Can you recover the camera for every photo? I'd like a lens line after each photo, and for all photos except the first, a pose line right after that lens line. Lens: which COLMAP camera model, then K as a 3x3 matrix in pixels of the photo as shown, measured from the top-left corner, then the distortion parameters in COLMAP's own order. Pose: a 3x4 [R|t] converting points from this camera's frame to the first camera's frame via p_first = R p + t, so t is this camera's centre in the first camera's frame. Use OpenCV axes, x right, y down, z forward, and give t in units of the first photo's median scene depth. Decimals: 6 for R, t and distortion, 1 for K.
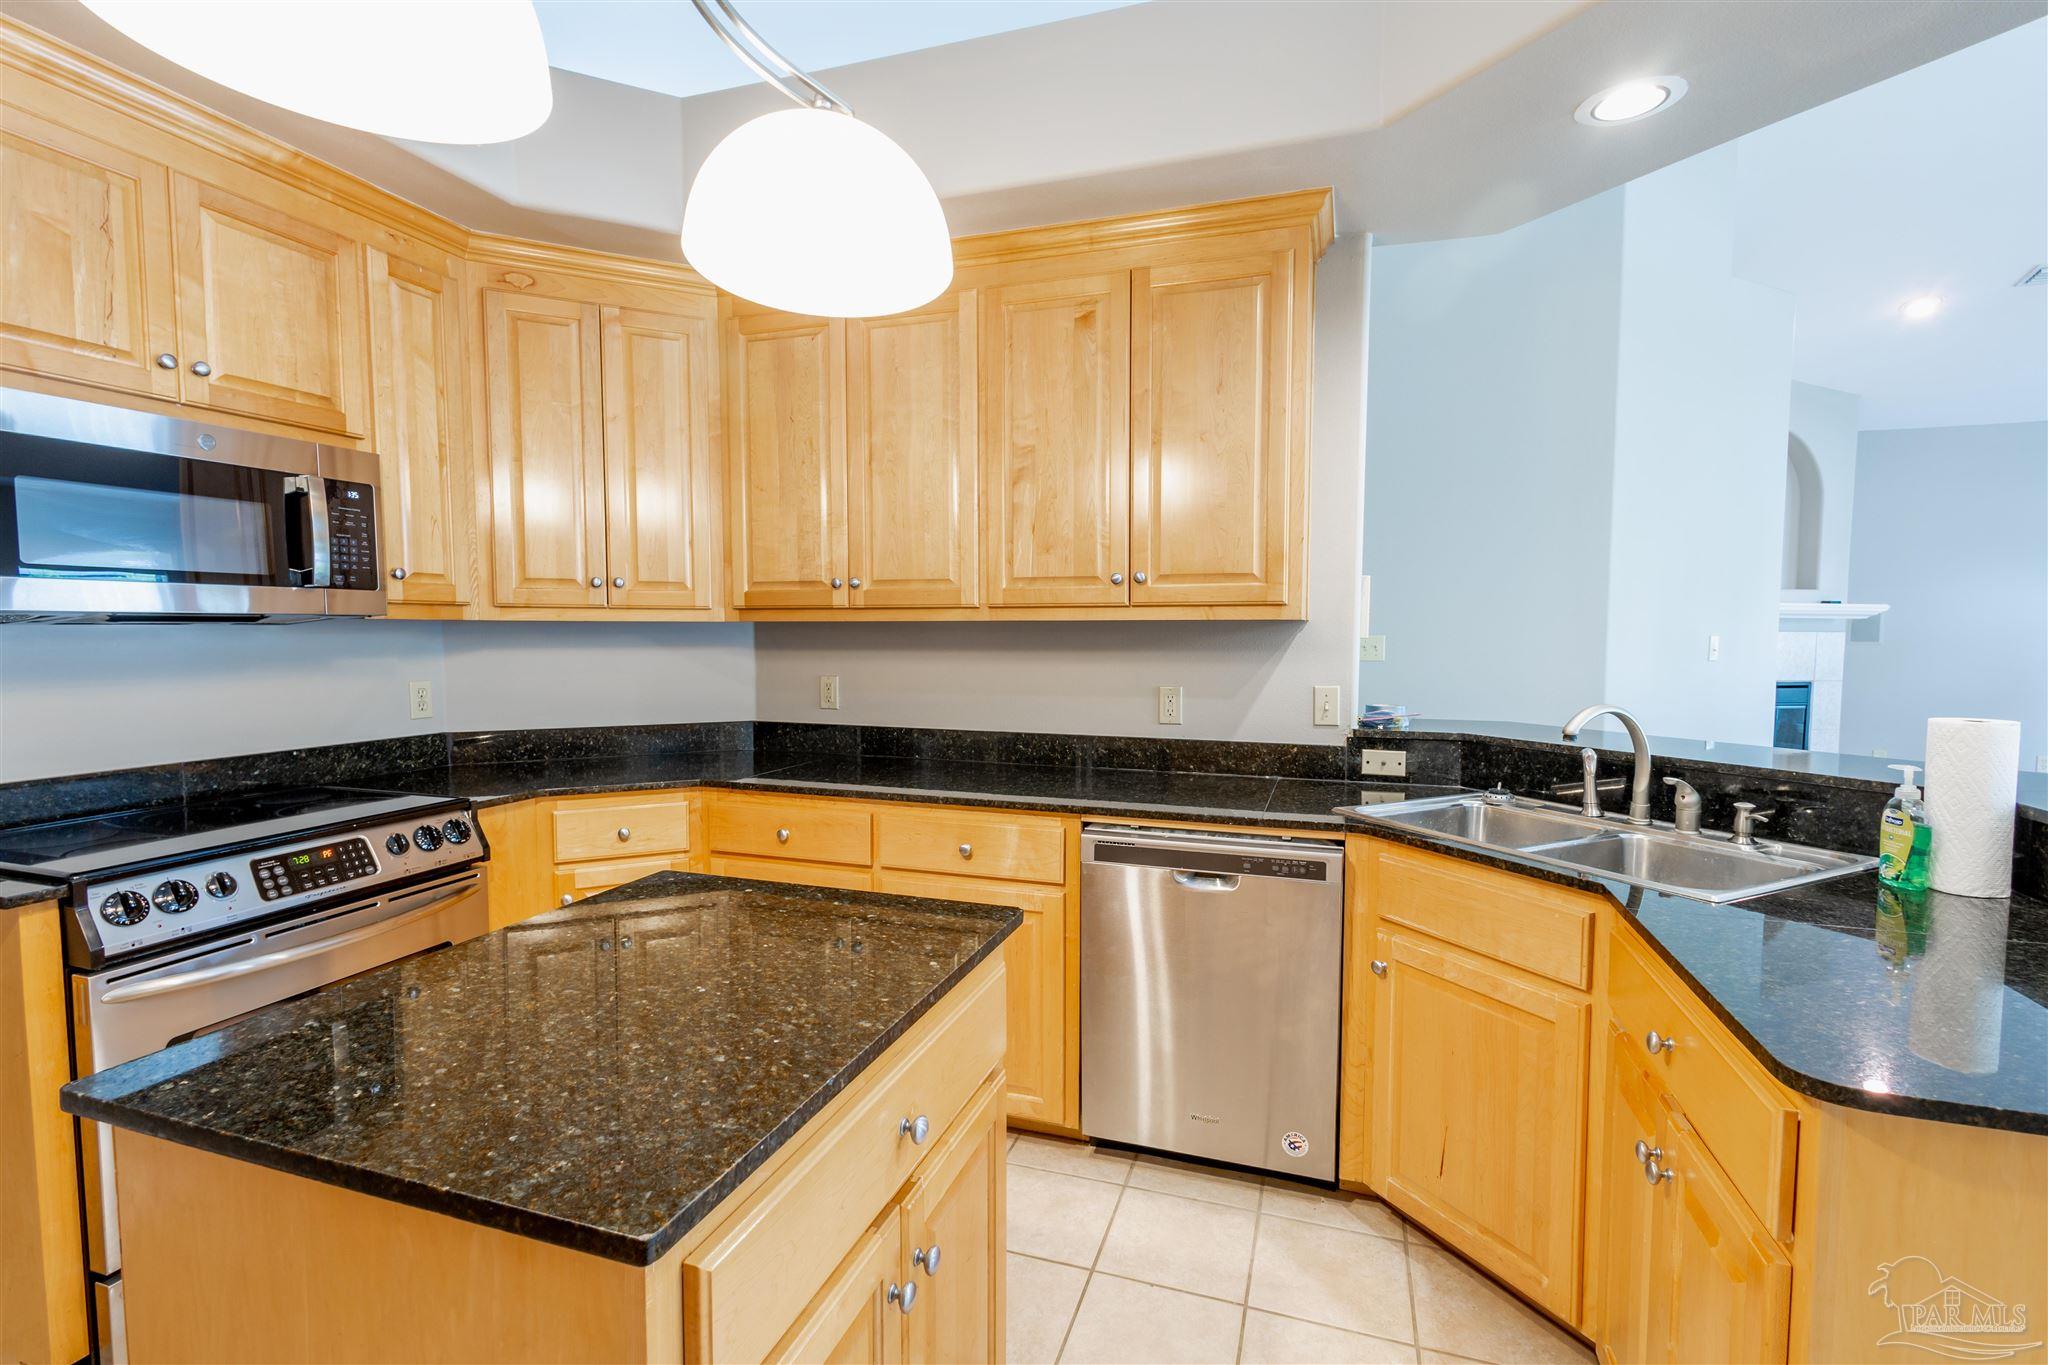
lens RADIAL K [[935.0, 0, 1027.1], [0, 935.0, 687.1], [0, 0, 1]] dist [0.004431, -0.000059]
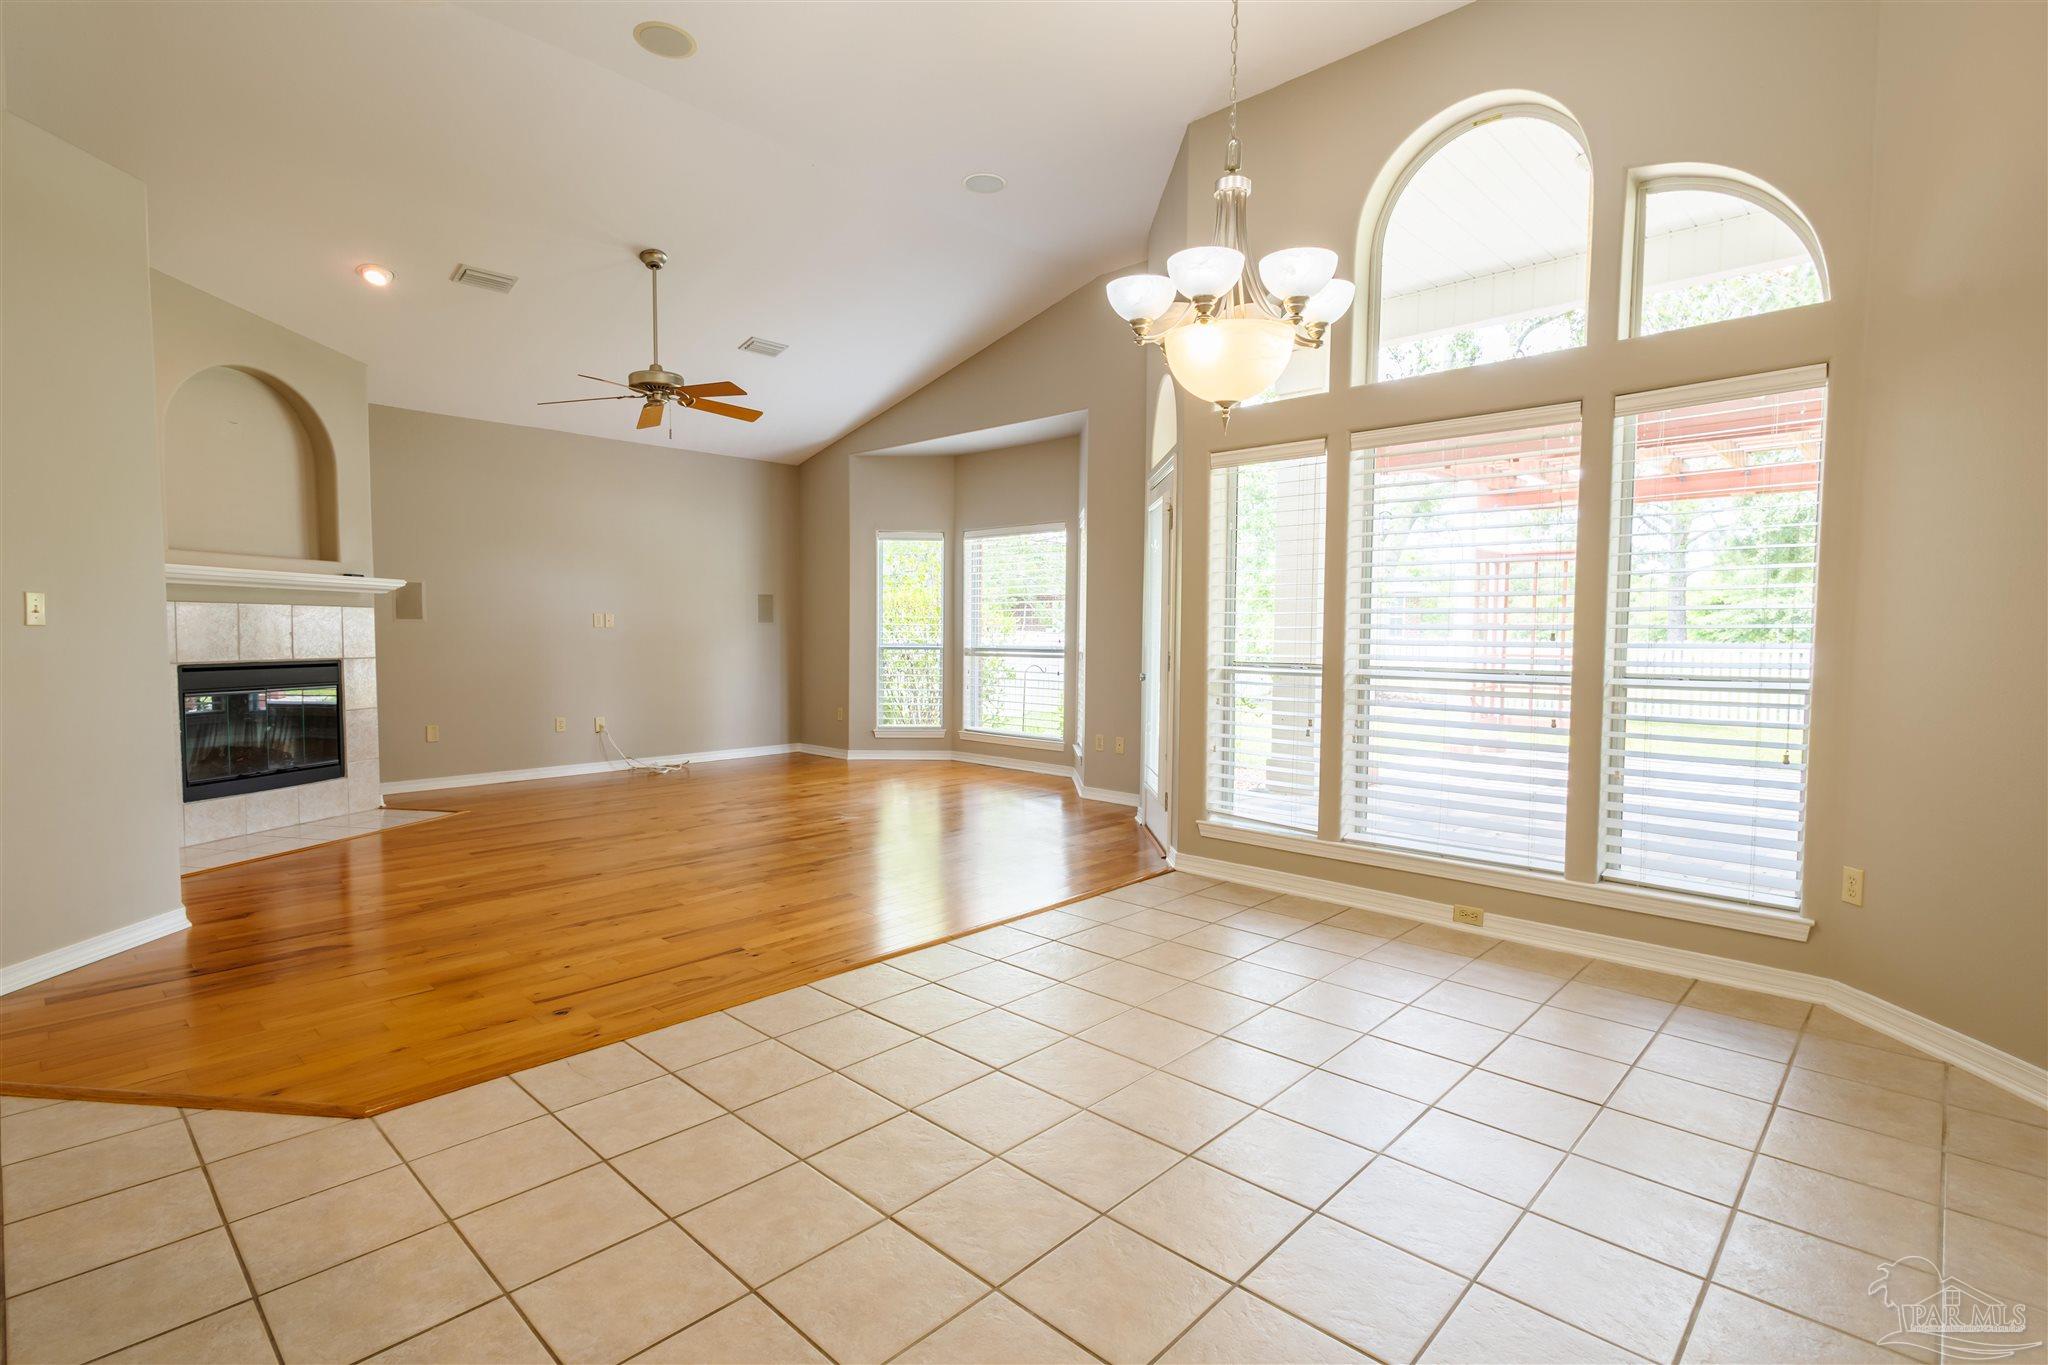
lens RADIAL K [[978.7, 0, 1026.8], [0, 978.7, 686.7], [0, 0, 1]] dist [0.011508, -0.004620]
pose [[0.418687, -0.052165, 0.906631, 0.558419], [0.051738, 0.998097, 0.033535, 0.056064], [-0.906655, 0.032867, 0.420590, -0.065475]]
